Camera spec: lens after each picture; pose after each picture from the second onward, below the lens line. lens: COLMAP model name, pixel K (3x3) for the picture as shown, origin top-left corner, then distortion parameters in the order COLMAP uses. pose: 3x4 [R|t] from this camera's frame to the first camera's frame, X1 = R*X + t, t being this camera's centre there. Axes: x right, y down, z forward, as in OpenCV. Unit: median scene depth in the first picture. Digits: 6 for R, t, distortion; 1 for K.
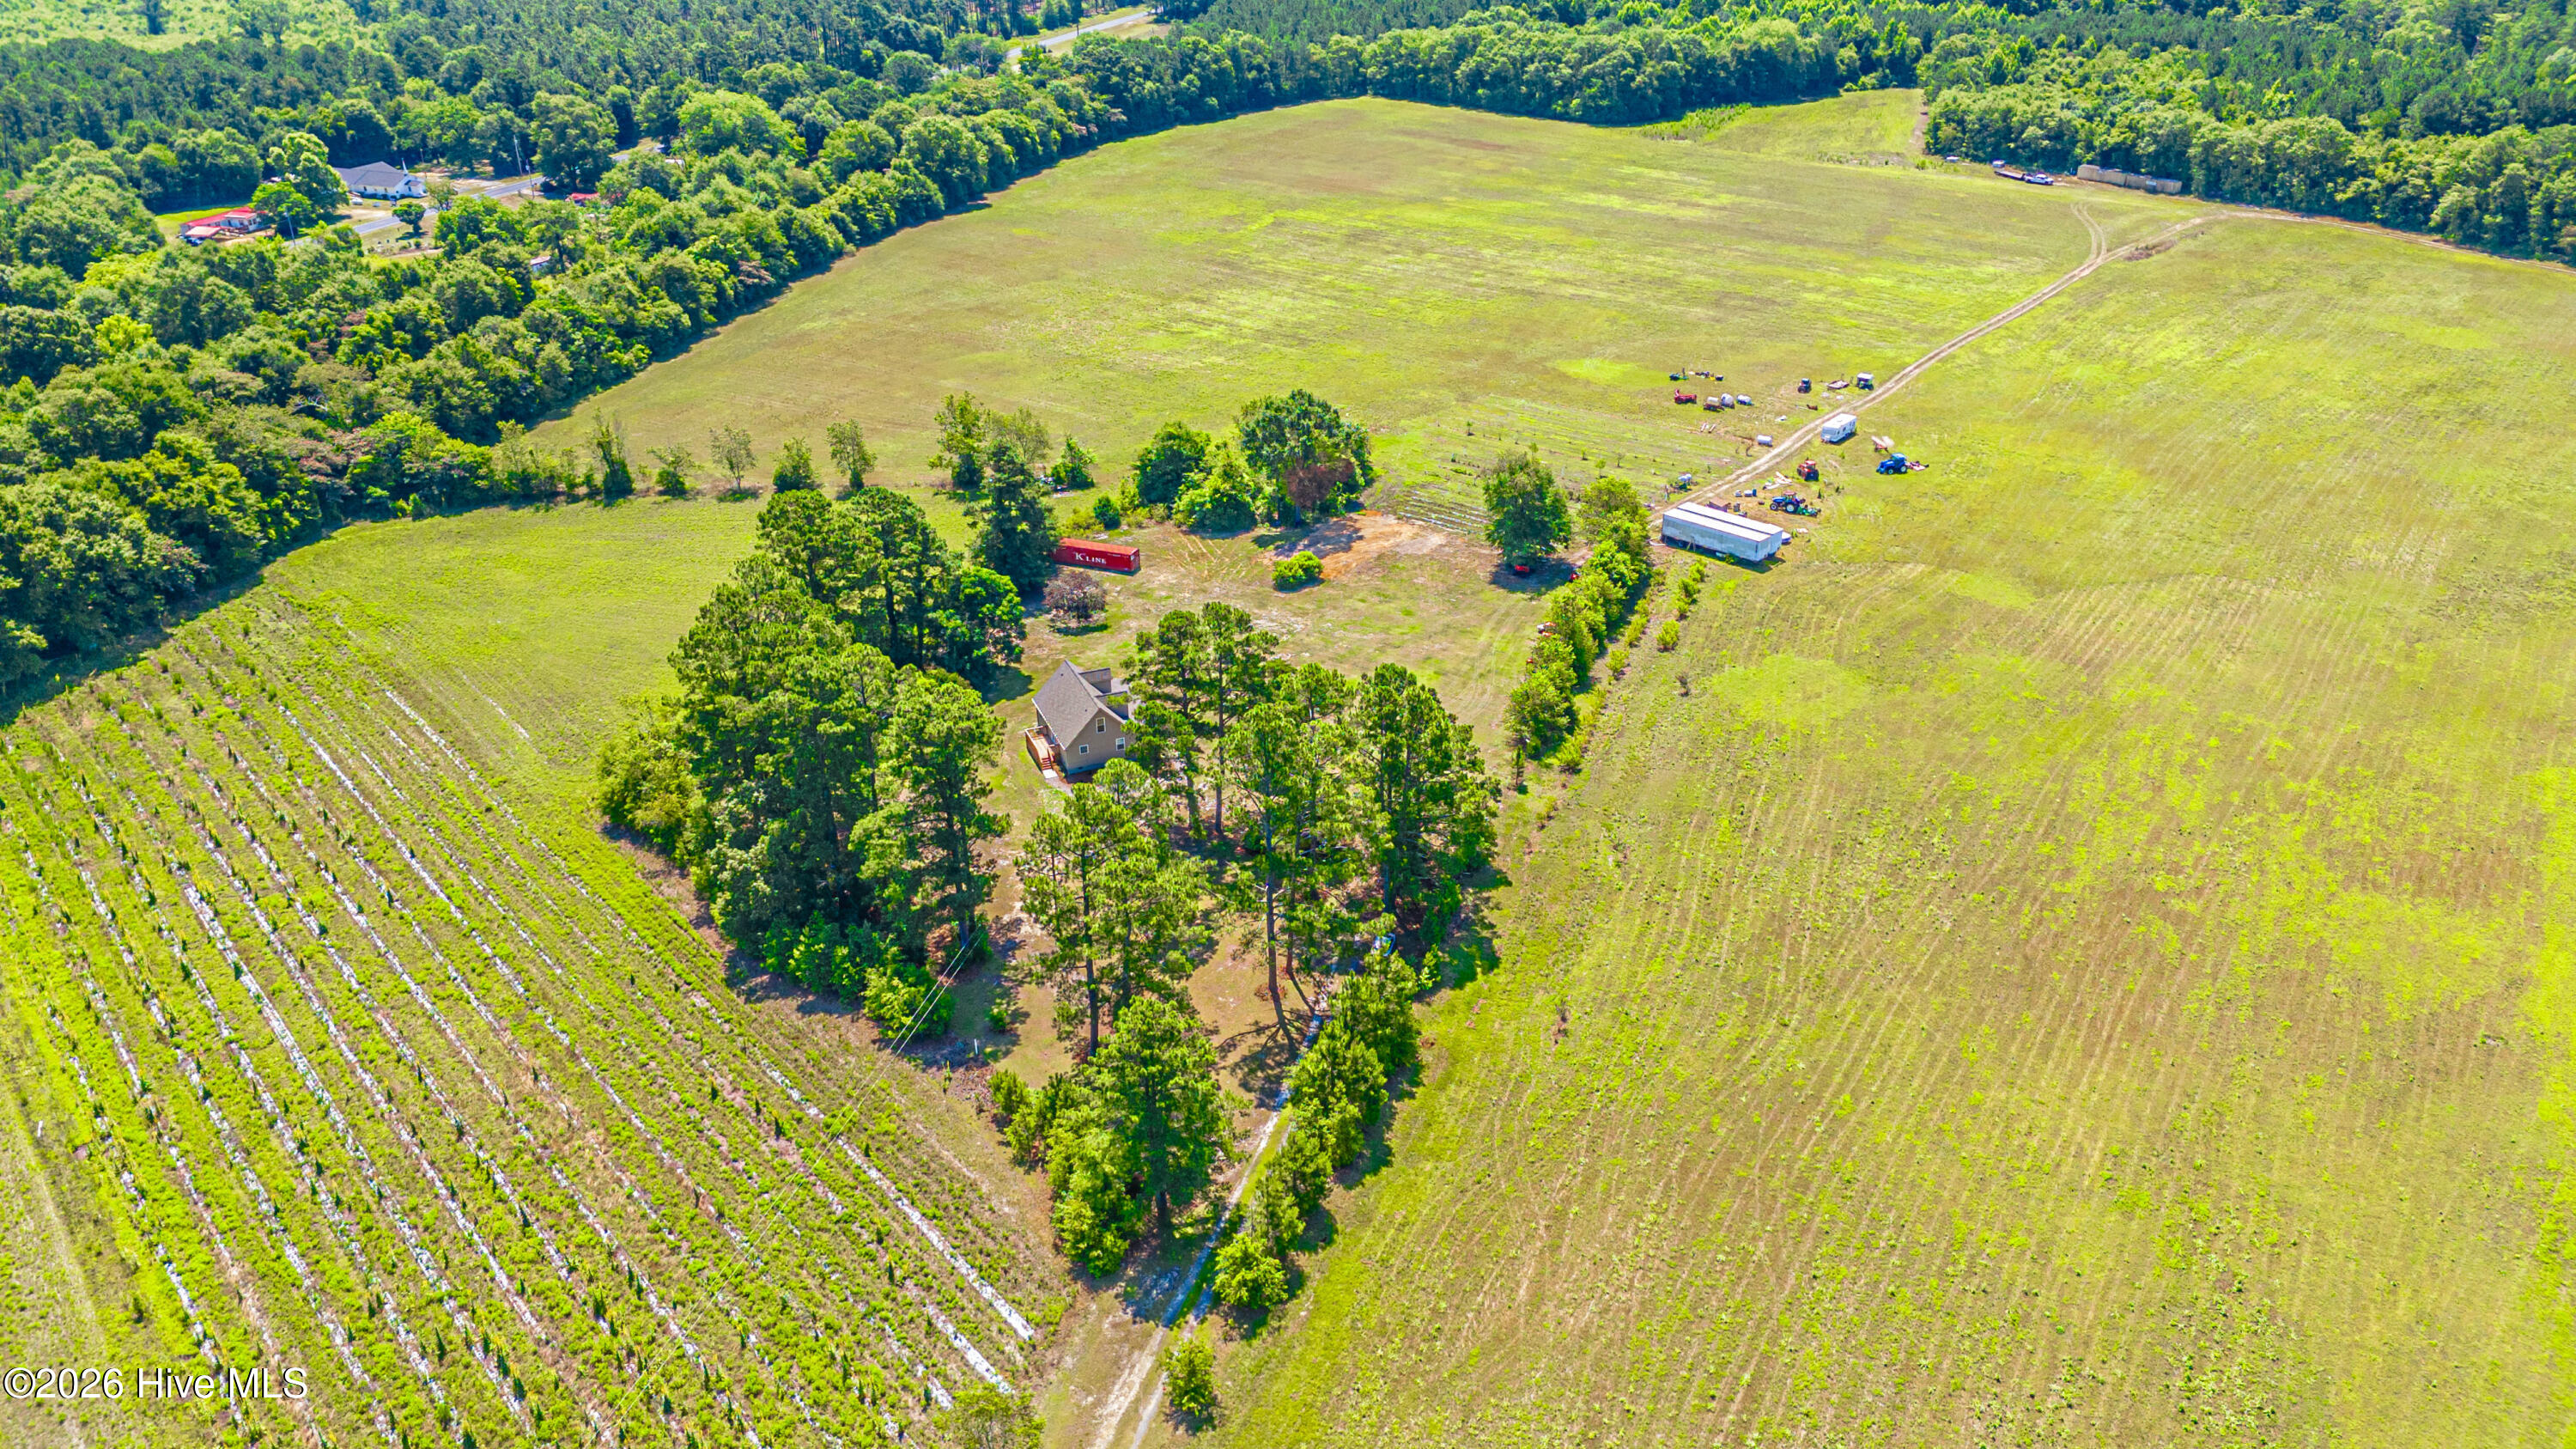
lens RADIAL K [[1900.0, 0, 1286.1], [0, 1900.0, 710.3], [0, 0, 1]] dist [0.068580, -0.079801]
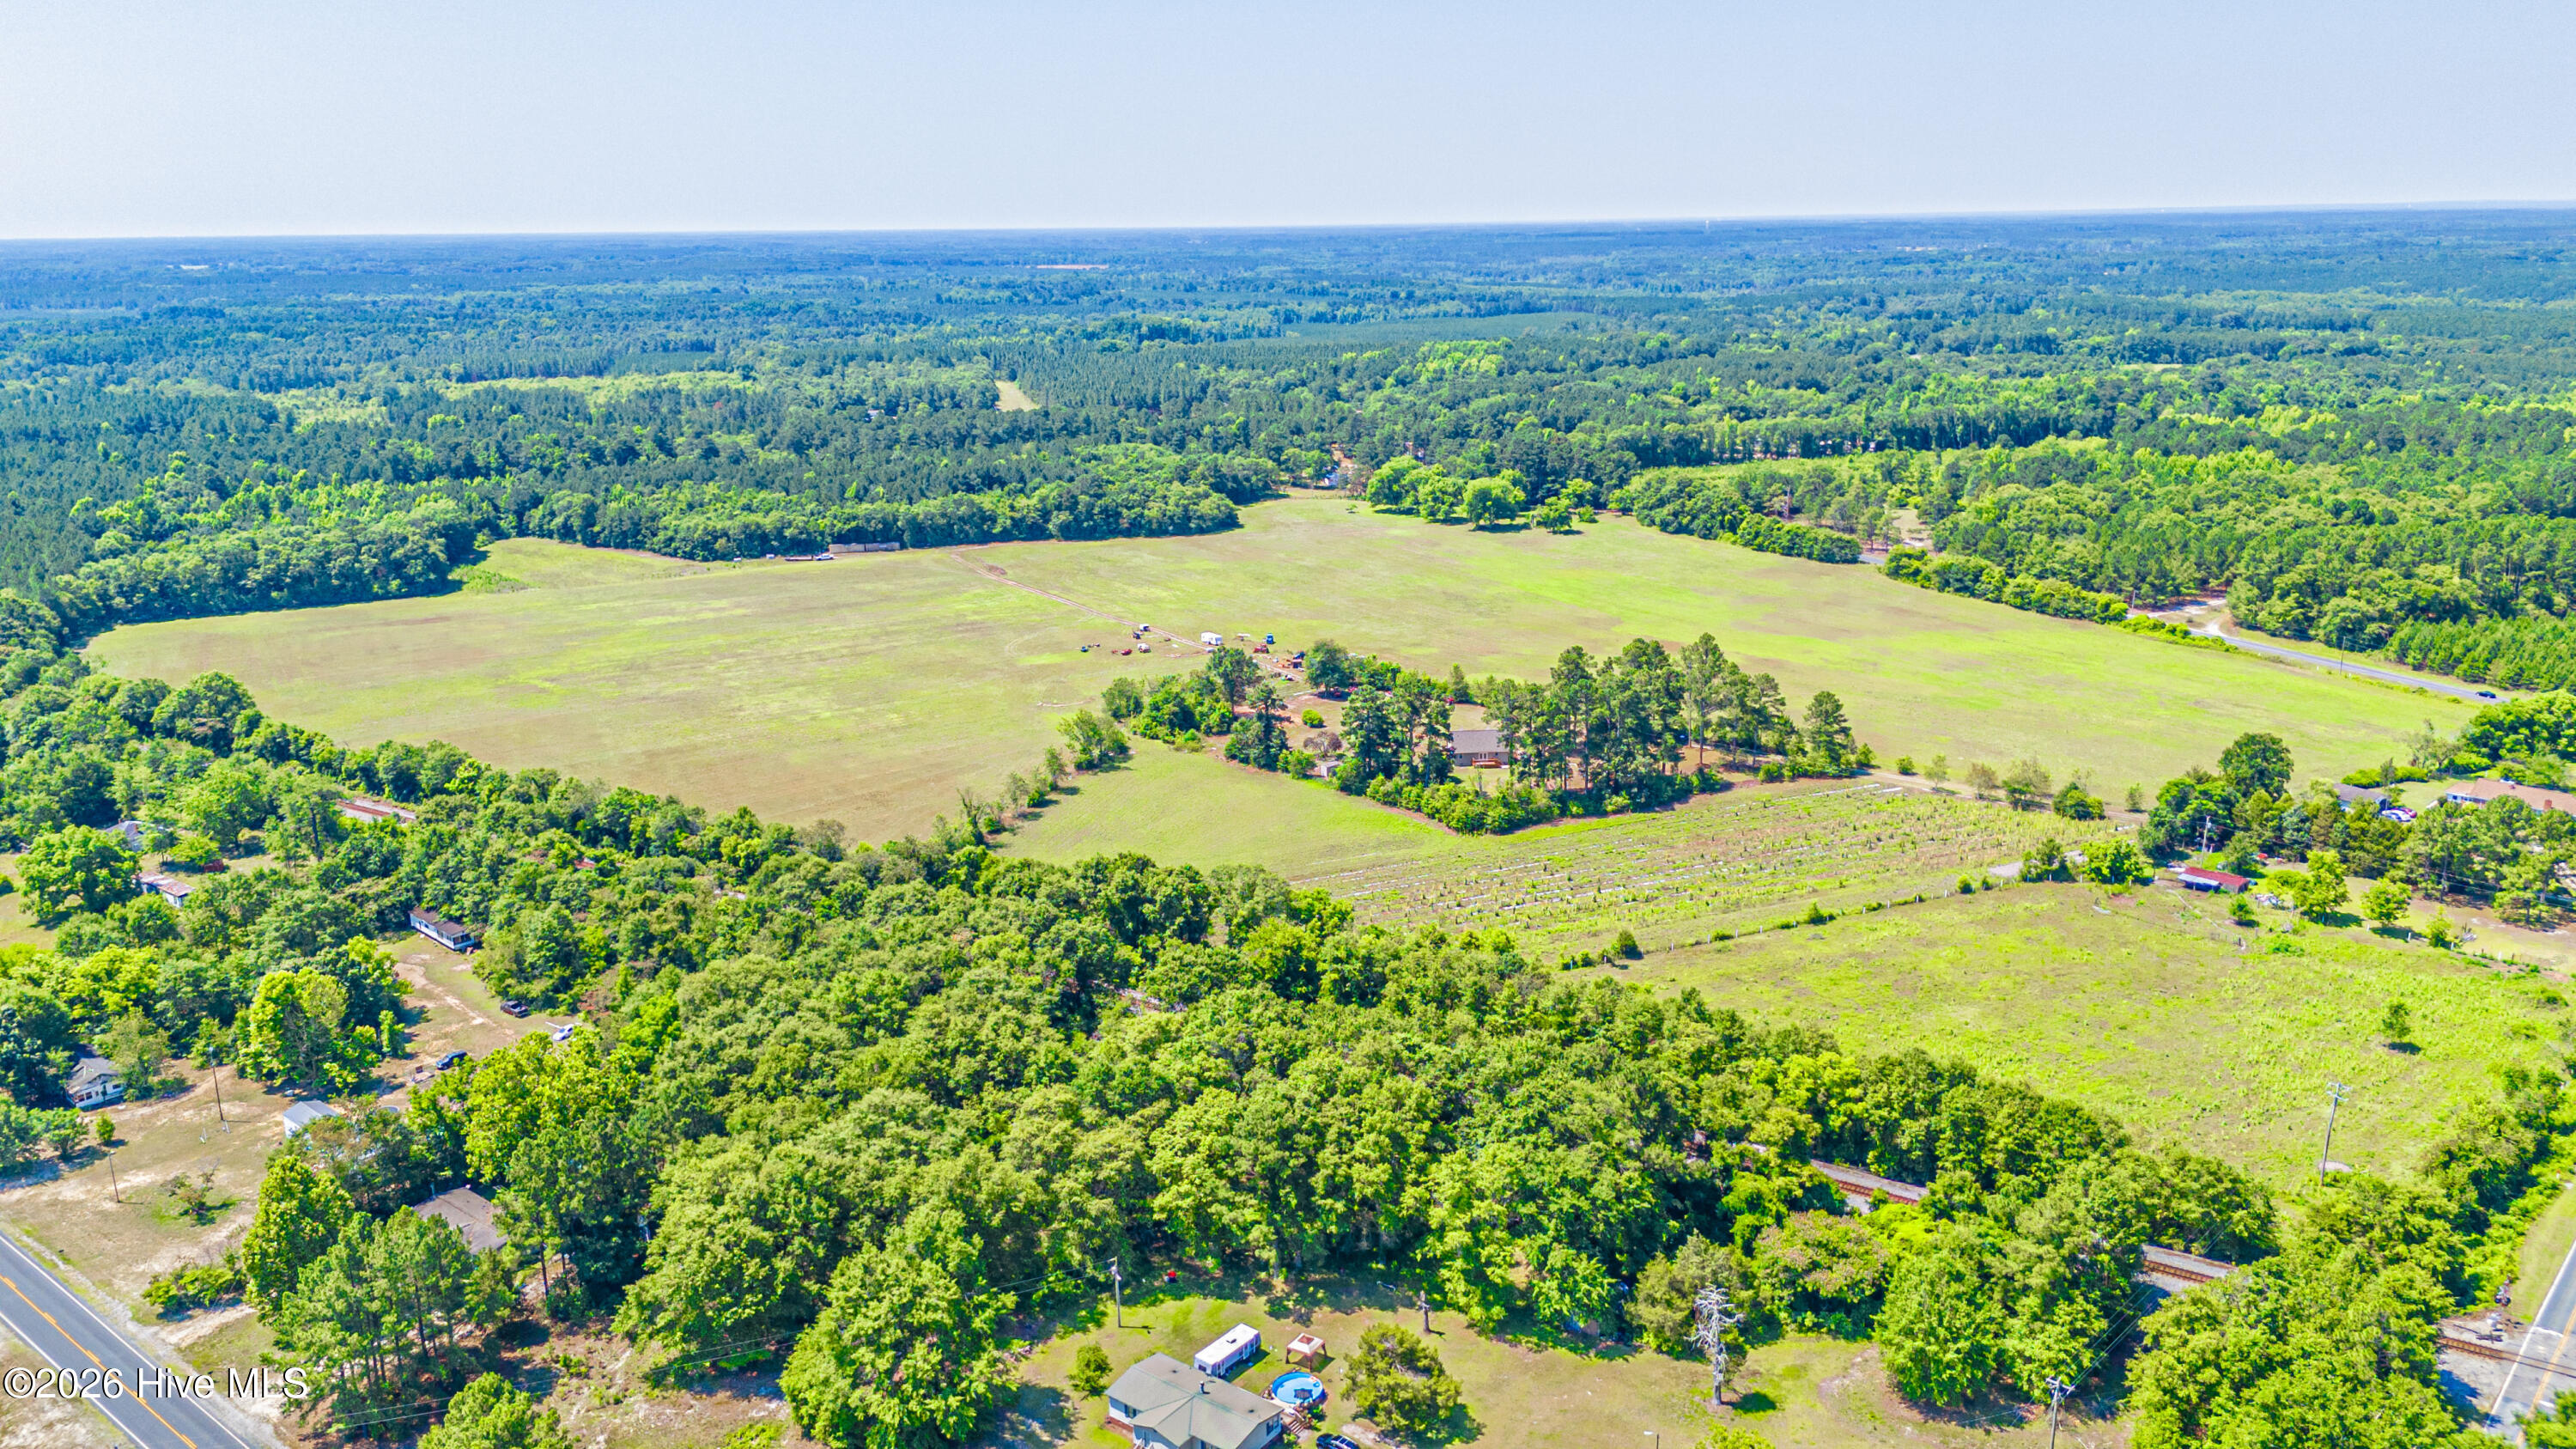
lens RADIAL K [[1900.0, 0, 1290.8], [0, 1900.0, 740.0], [0, 0, 1]] dist [0.068580, -0.079801]
pose [[0.299126, -0.243279, 0.922680, -1.024427], [0.434868, 0.895456, 0.095120, -0.142308], [-0.849361, 0.372791, 0.373649, 0.189210]]
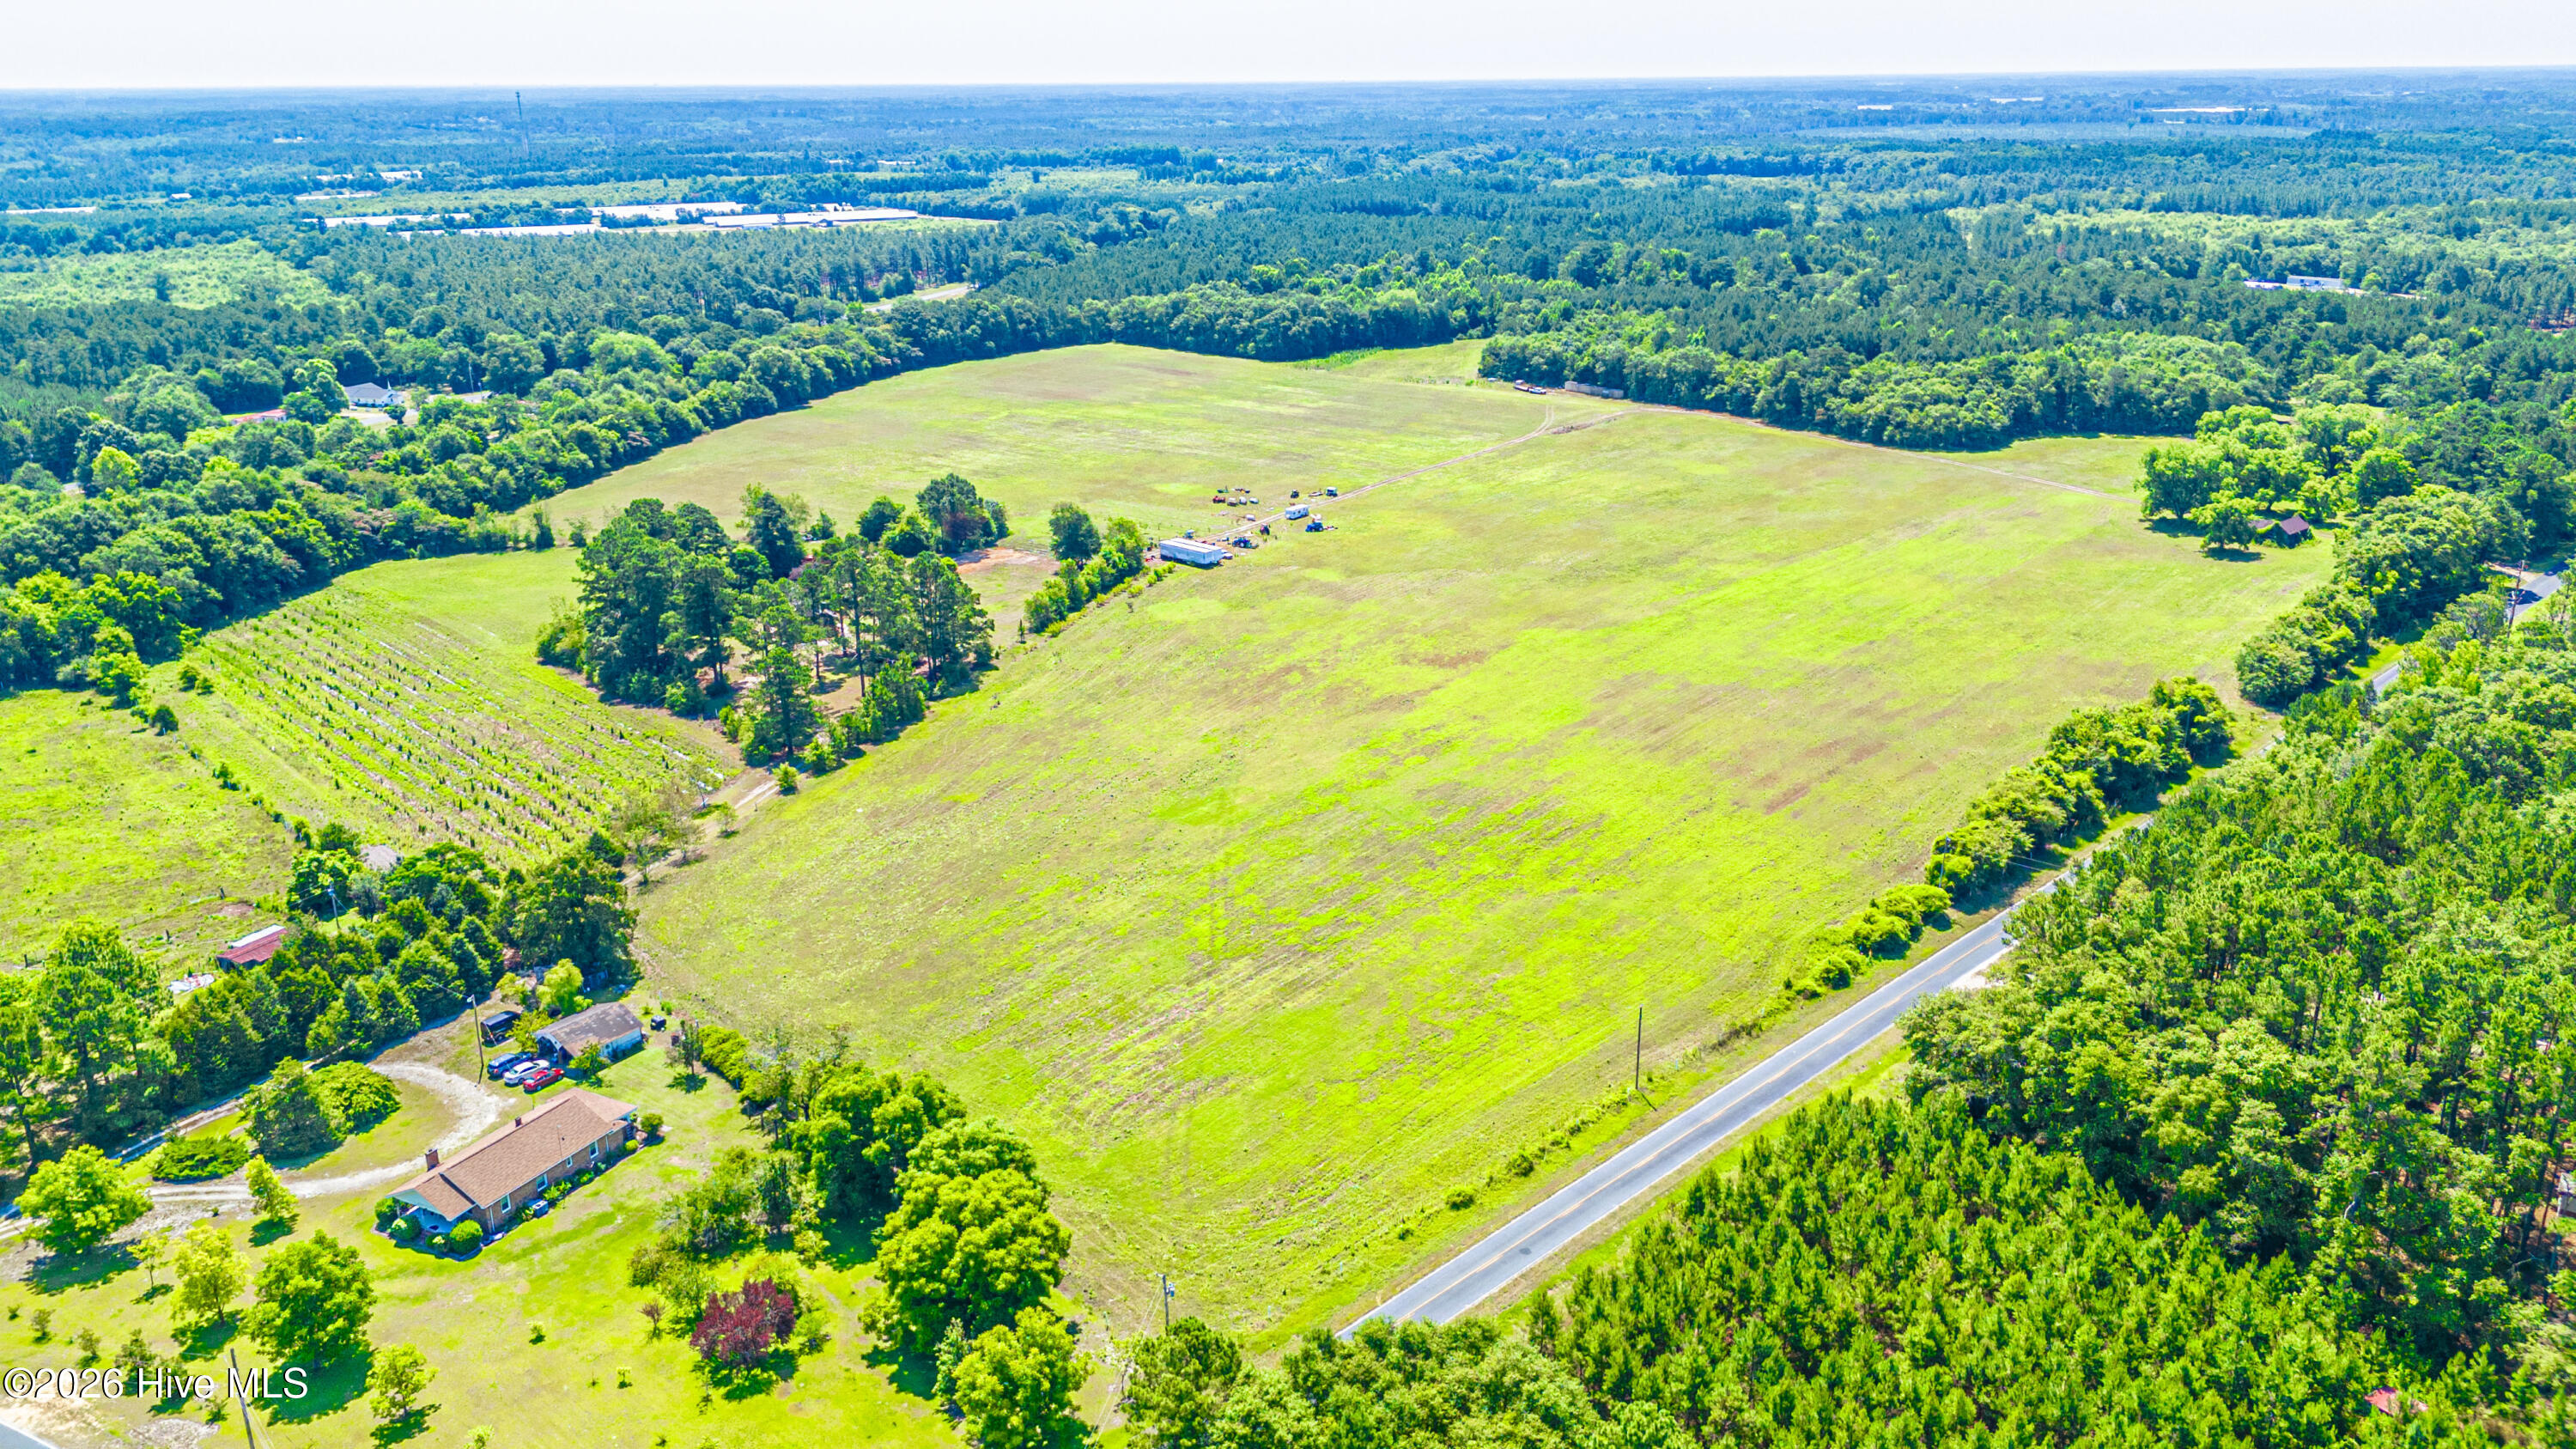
lens RADIAL K [[1900.0, 0, 1288.7], [0, 1900.0, 719.7], [0, 0, 1]] dist [0.068580, -0.079801]
pose [[0.998700, -0.010815, 0.049813, 0.140028], [0.017413, 0.990829, -0.133997, 0.180652], [-0.047907, 0.134690, 0.989729, -0.436097]]
